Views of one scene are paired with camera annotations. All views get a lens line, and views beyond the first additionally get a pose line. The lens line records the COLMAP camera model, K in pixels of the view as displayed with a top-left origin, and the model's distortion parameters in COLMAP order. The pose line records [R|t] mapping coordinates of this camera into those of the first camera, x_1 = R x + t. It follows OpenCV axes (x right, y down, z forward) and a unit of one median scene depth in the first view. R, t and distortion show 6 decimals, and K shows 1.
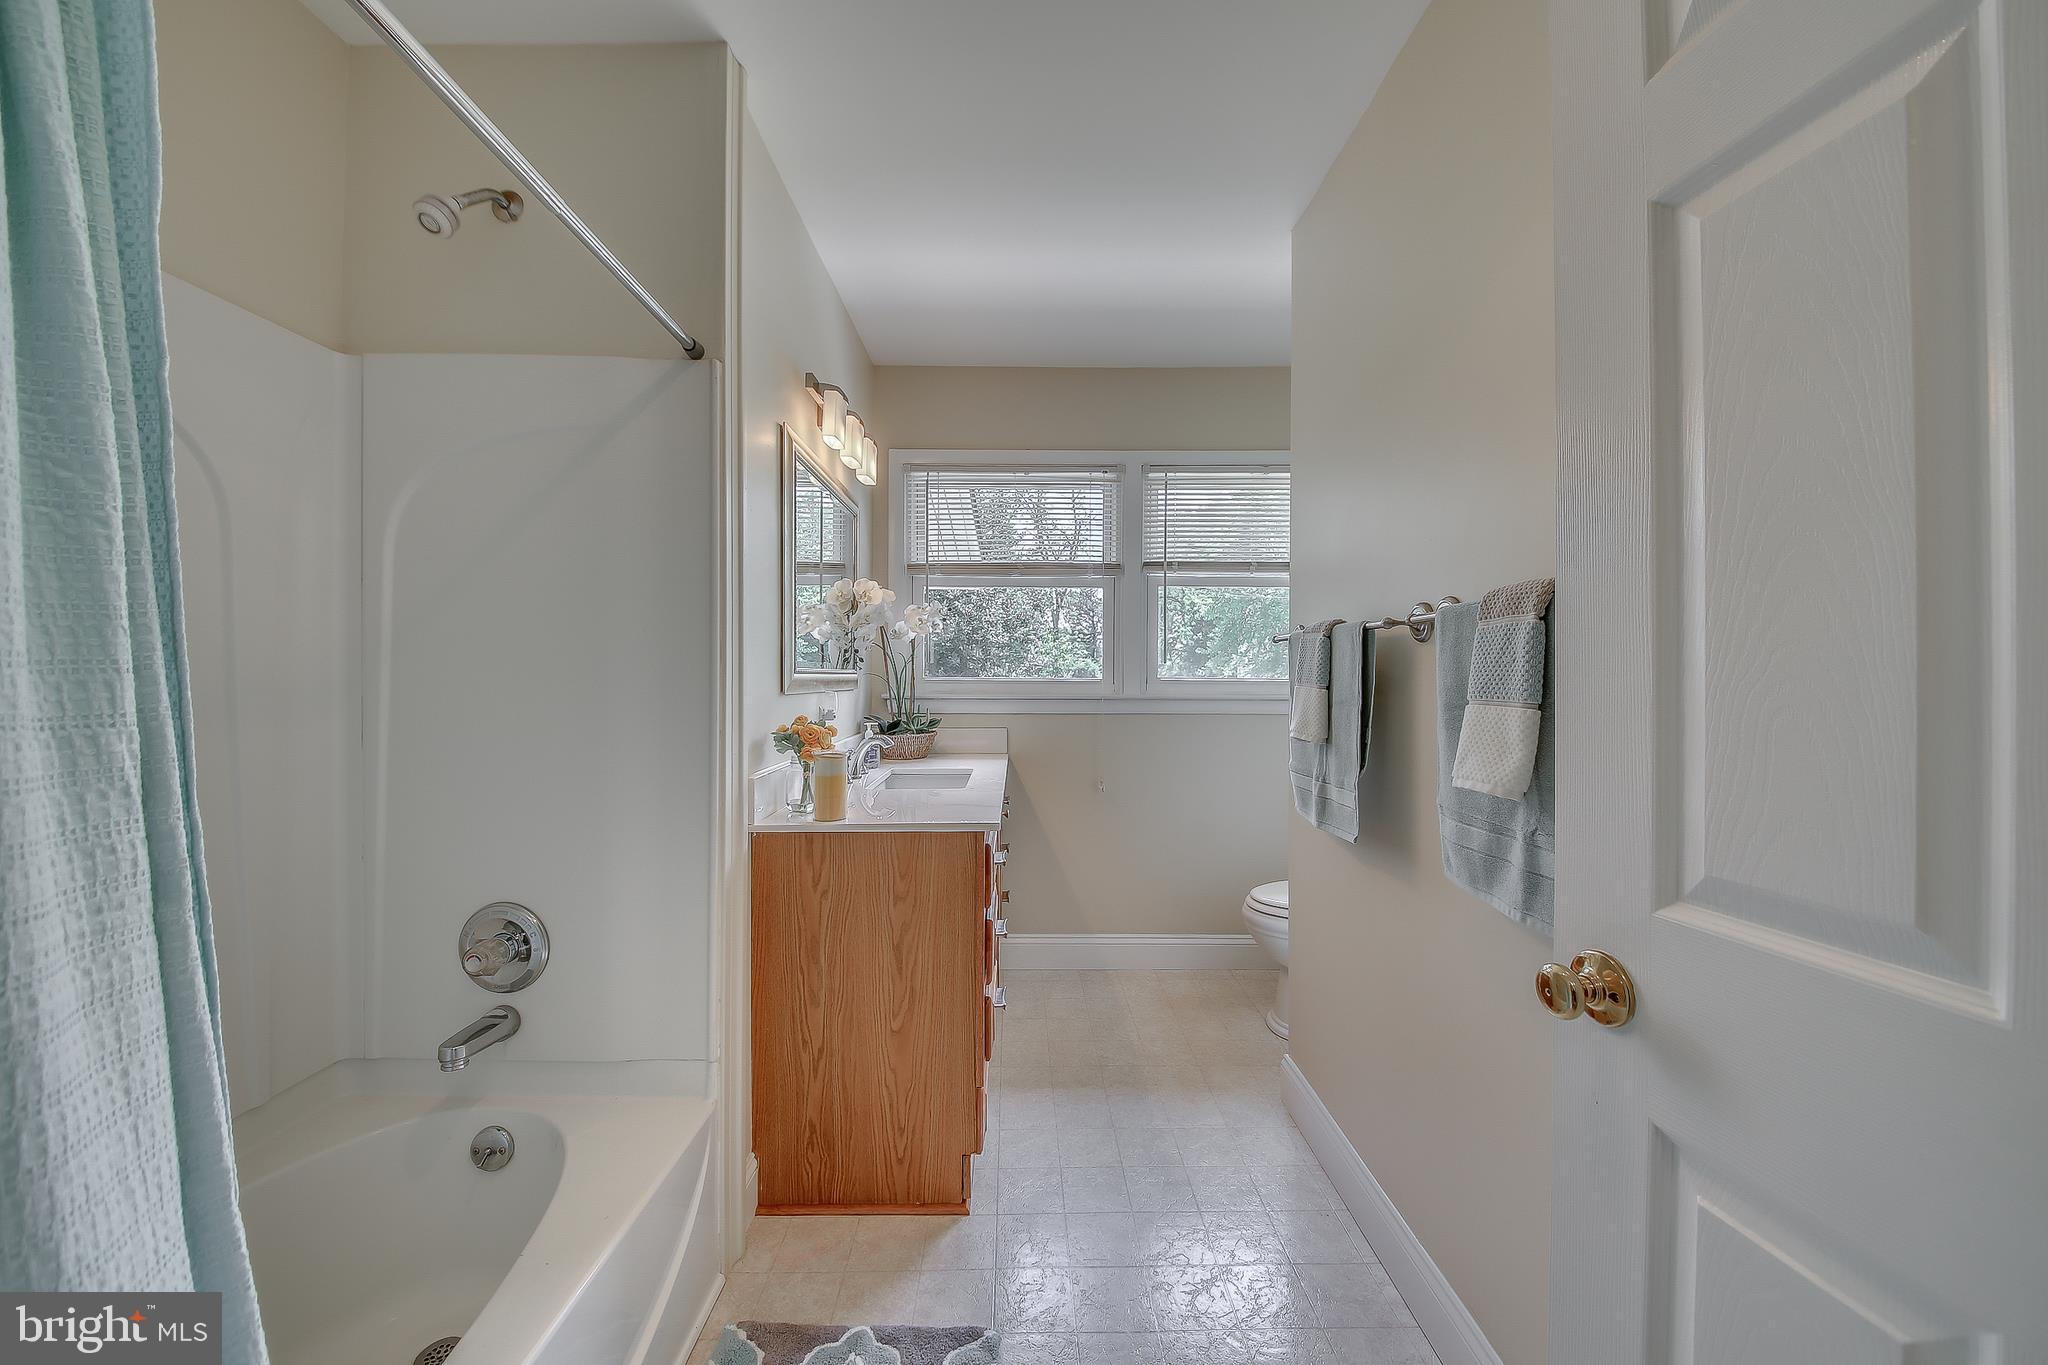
lens RADIAL K [[753.8, 0, 1023.4], [0, 753.8, 671.7], [0, 0, 1]] dist [0.000011, -0.005528]
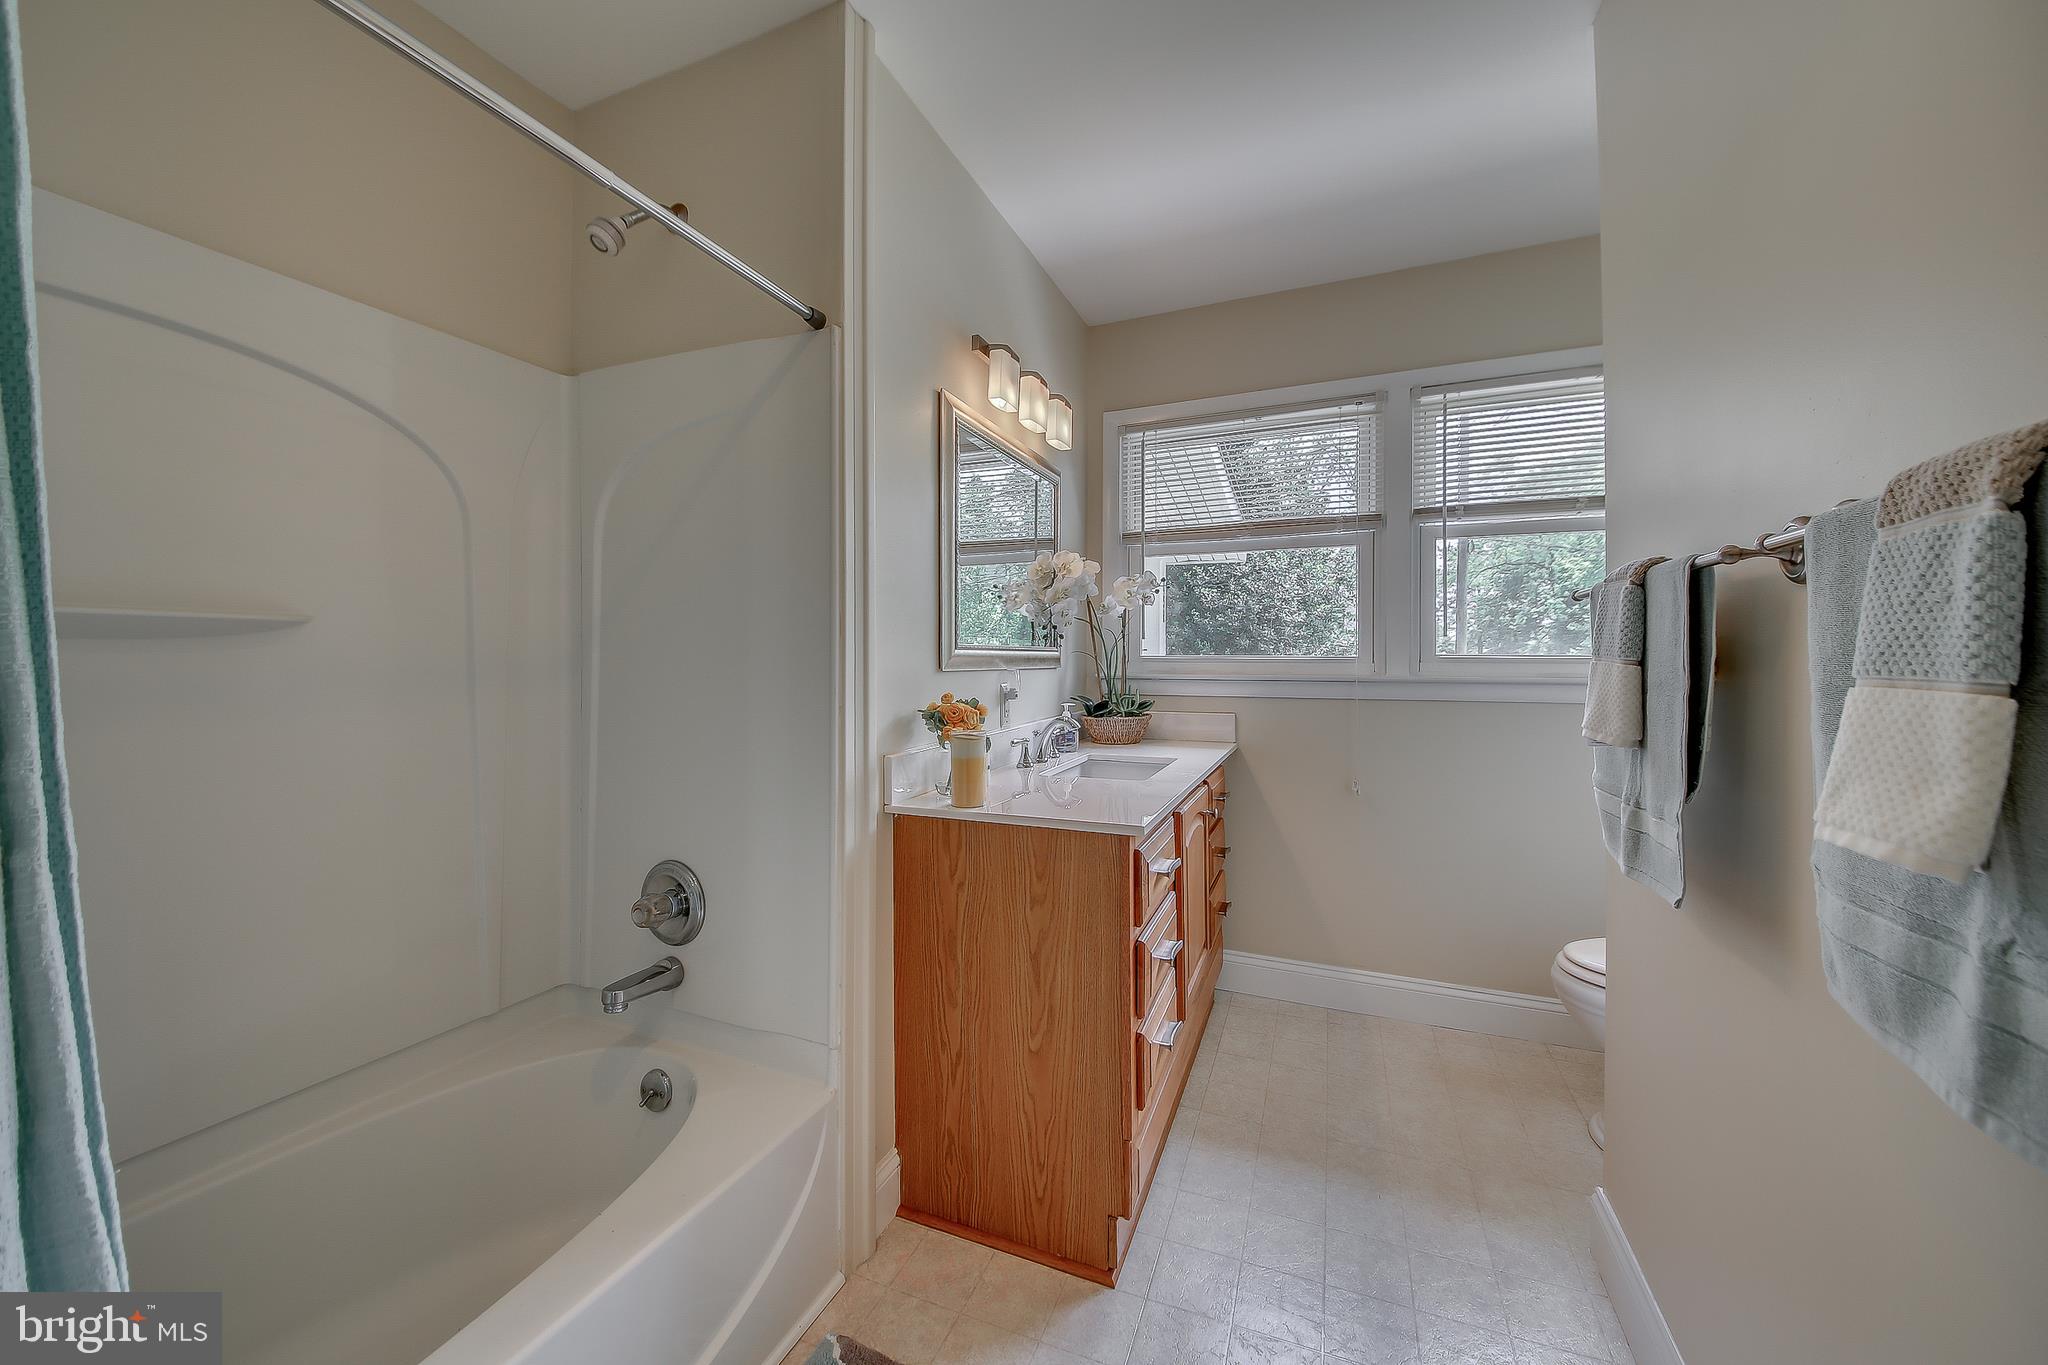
lens RADIAL K [[753.8, 0, 1013.9], [0, 753.8, 649.4], [0, 0, 1]] dist [0.000011, -0.005528]
pose [[0.914931, -0.007958, -0.403531, 0.114132], [0.005052, 0.999953, -0.008266, 0.008217], [0.403578, 0.005524, 0.914929, 0.120830]]
